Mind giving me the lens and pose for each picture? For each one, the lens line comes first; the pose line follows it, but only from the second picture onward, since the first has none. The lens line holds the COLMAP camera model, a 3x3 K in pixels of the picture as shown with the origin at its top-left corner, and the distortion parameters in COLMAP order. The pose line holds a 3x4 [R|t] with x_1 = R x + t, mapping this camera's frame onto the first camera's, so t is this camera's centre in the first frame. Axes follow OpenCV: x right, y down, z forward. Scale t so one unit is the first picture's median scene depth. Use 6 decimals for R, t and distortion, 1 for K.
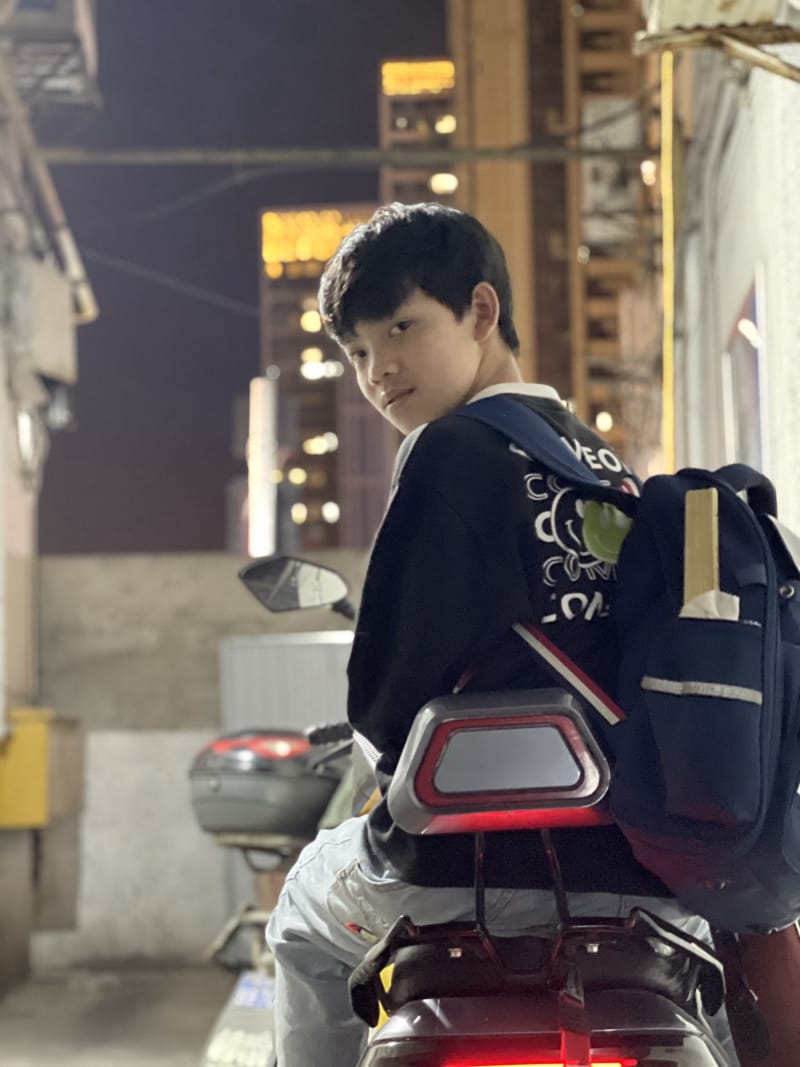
lens RADIAL K [[2153.0, 0, 400.0], [0, 2153.0, 533.5], [0, 0, 1]] dist [0.172687, -0.445616]
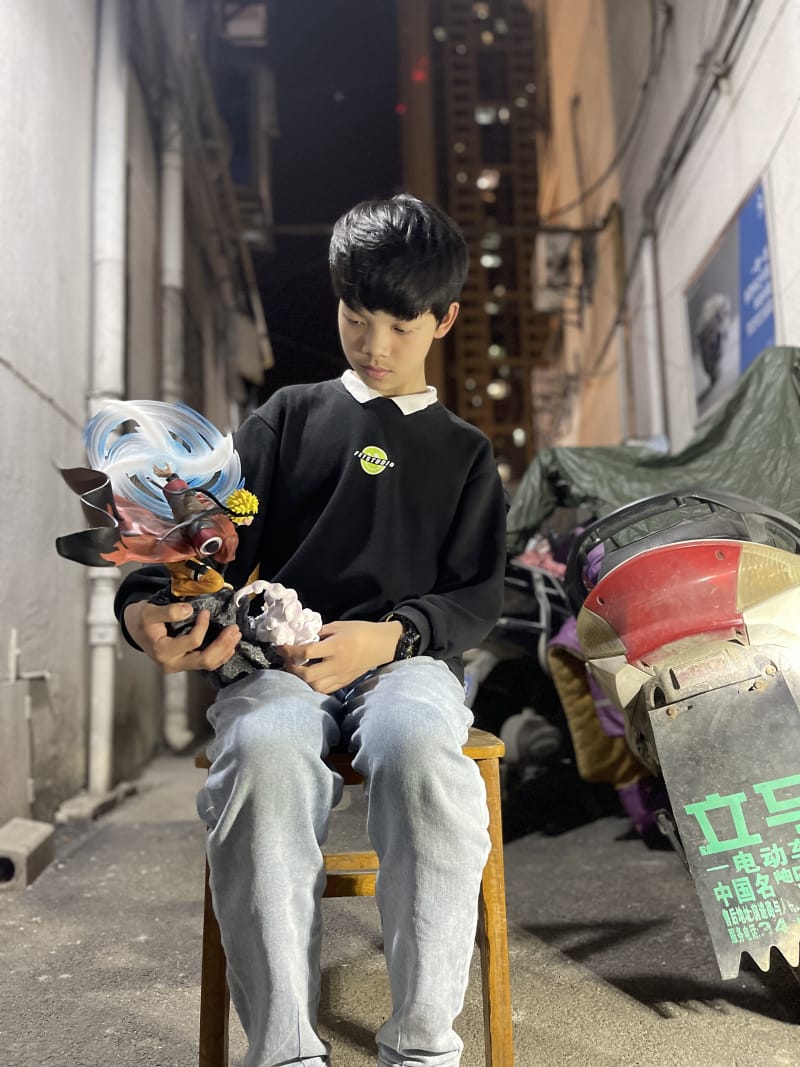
lens RADIAL K [[823.9, 0, 402.0], [0, 823.9, 533.0], [0, 0, 1]] dist [0.079152, -0.091306]
pose [[0.999549, -0.009936, 0.028347, -0.049732], [0.010738, 0.999542, -0.028283, 0.072961], [-0.028053, 0.028574, 0.999198, 0.285611]]
